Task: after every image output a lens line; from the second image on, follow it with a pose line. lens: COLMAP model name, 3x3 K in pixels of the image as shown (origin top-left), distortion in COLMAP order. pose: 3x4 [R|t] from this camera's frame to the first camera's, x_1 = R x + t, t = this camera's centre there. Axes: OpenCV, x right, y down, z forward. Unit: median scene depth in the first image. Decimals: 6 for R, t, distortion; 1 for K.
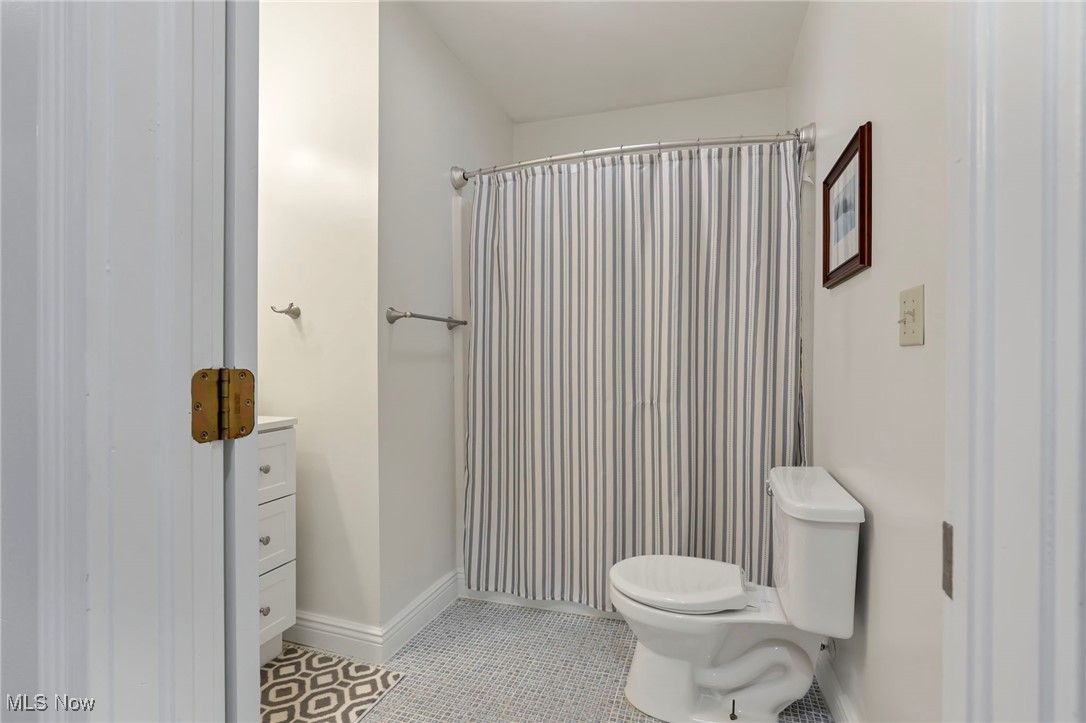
lens RADIAL K [[461.6, 0, 543.0], [0, 461.6, 361.5], [0, 0, 1]] dist [0.002242, 0.000483]
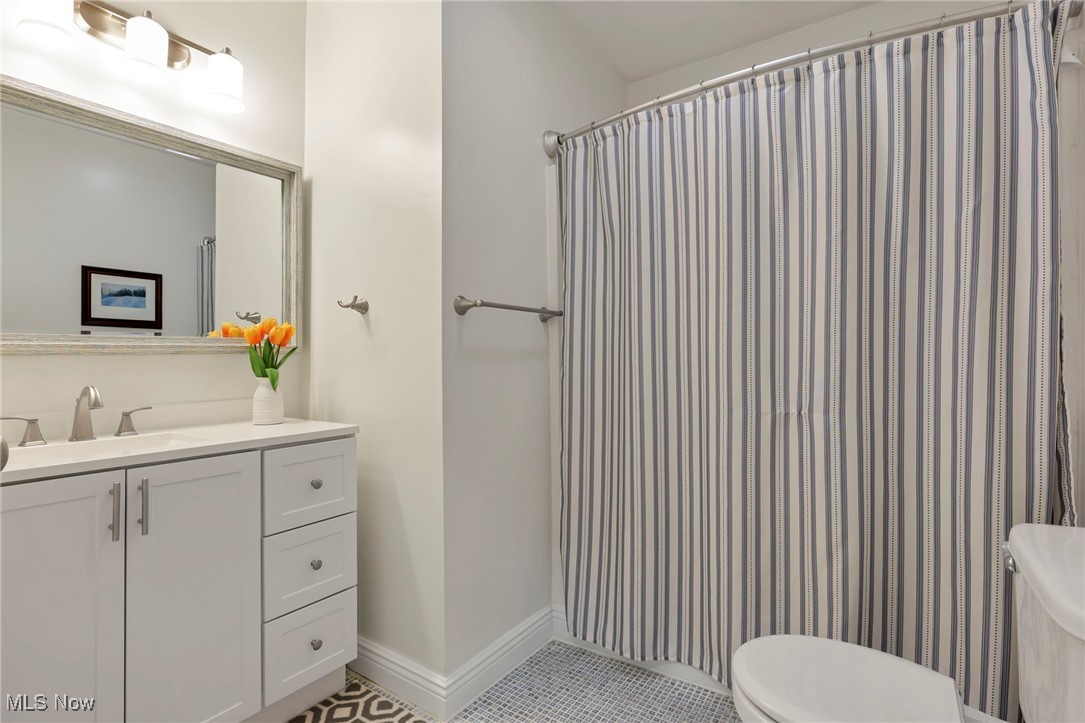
lens RADIAL K [[500.9, 0, 542.5], [0, 500.9, 361.5], [0, 0, 1]] dist [-0.003275, 0.001722]
pose [[0.964771, -0.010666, -0.262876, 0.054840], [0.011728, 0.999928, 0.002472, 0.002431], [0.262831, -0.005468, 0.964826, 0.147853]]
